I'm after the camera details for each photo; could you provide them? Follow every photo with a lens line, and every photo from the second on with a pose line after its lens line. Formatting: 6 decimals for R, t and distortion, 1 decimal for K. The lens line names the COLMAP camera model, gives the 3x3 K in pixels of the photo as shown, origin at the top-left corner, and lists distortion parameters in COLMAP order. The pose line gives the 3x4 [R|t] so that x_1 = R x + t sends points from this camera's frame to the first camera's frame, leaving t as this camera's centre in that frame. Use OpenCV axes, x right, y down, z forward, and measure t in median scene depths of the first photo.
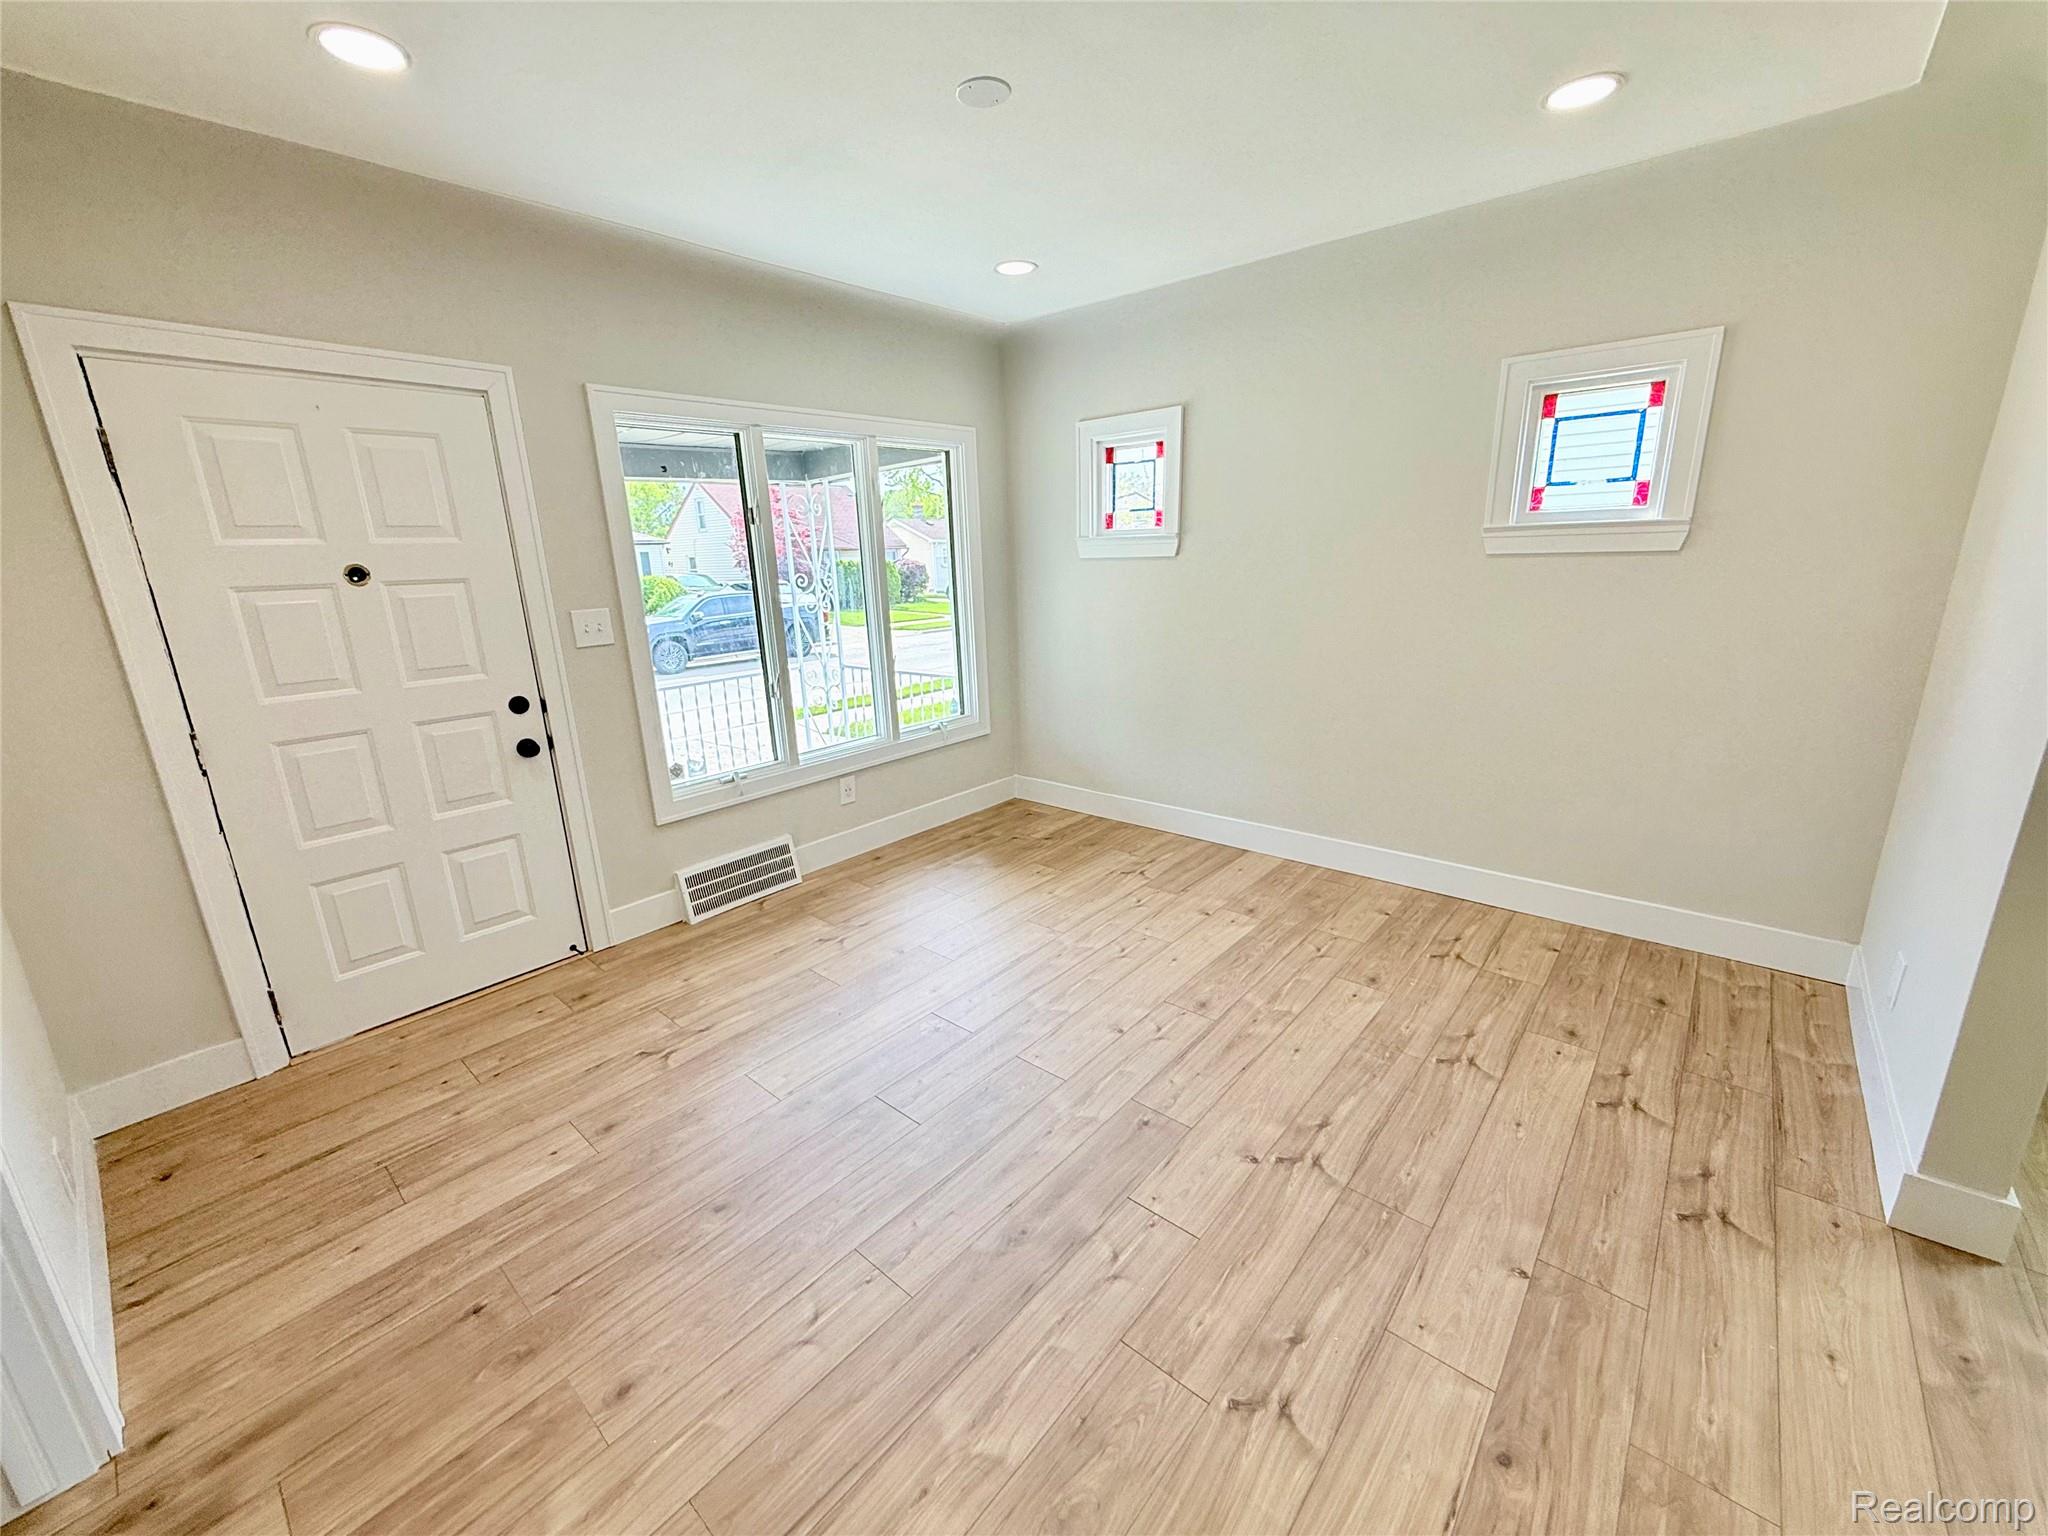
lens RADIAL K [[817.0, 0, 1019.2], [0, 817.0, 765.4], [0, 0, 1]] dist [-0.000615, -0.000145]
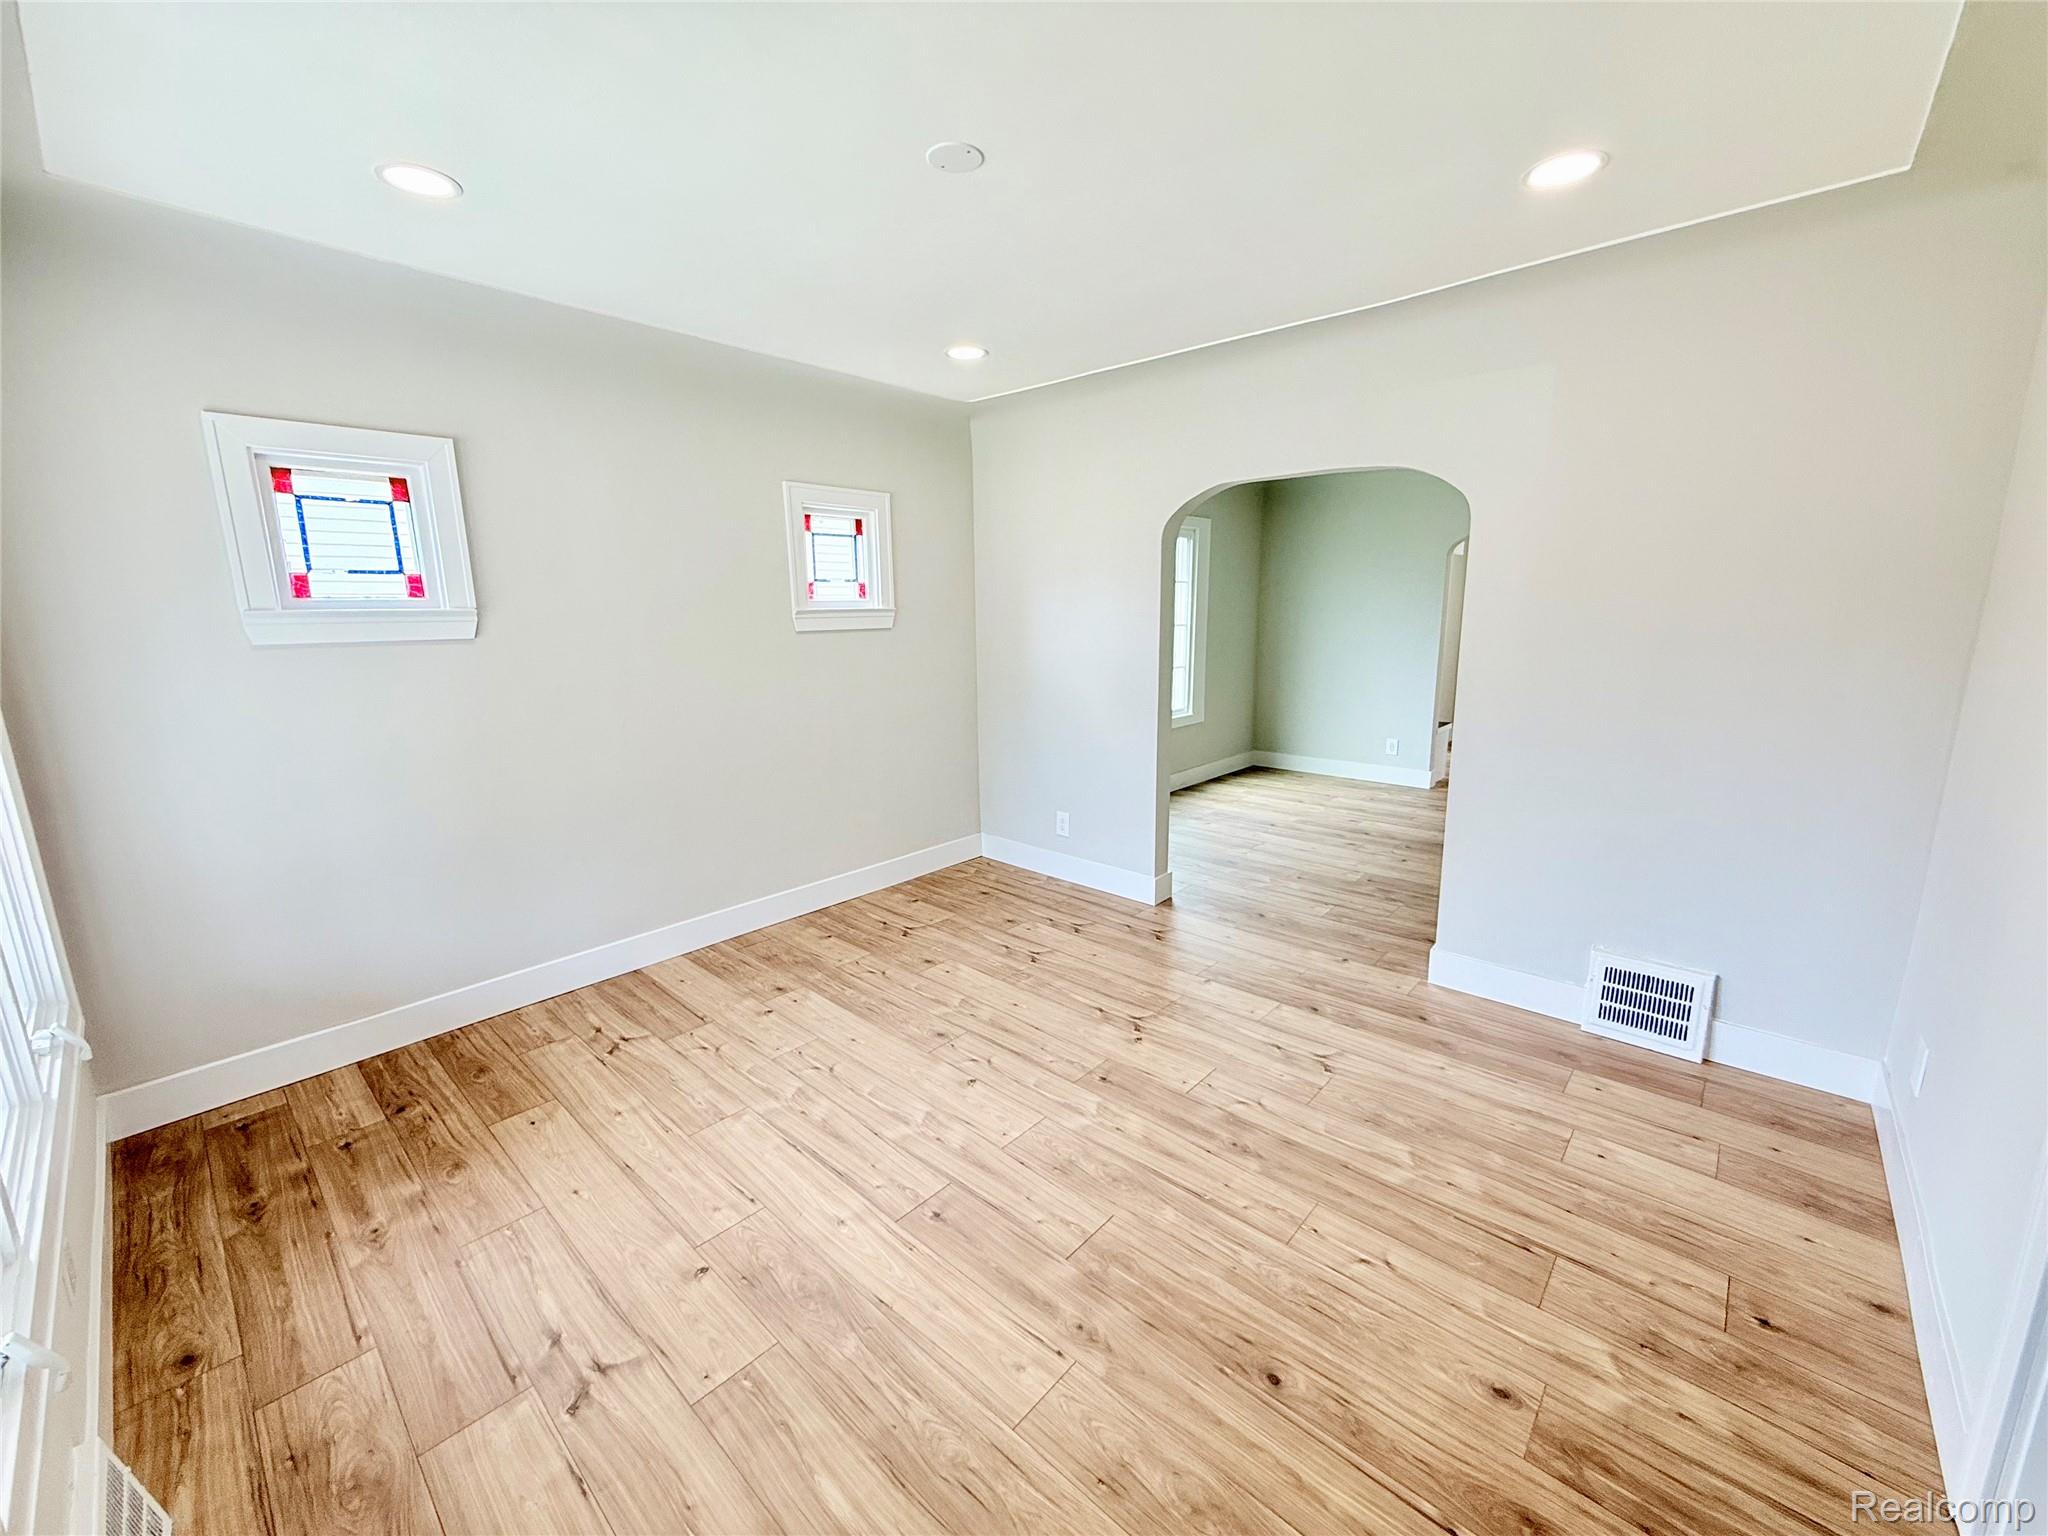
lens RADIAL K [[813.9, 0, 1019.7], [0, 813.9, 767.3], [0, 0, 1]] dist [-0.002064, 0.000238]
pose [[0.021892, -0.163181, 0.986353, -0.660992], [0.269571, 0.951012, 0.151351, -0.152271], [-0.962732, 0.262579, 0.064809, 0.623892]]
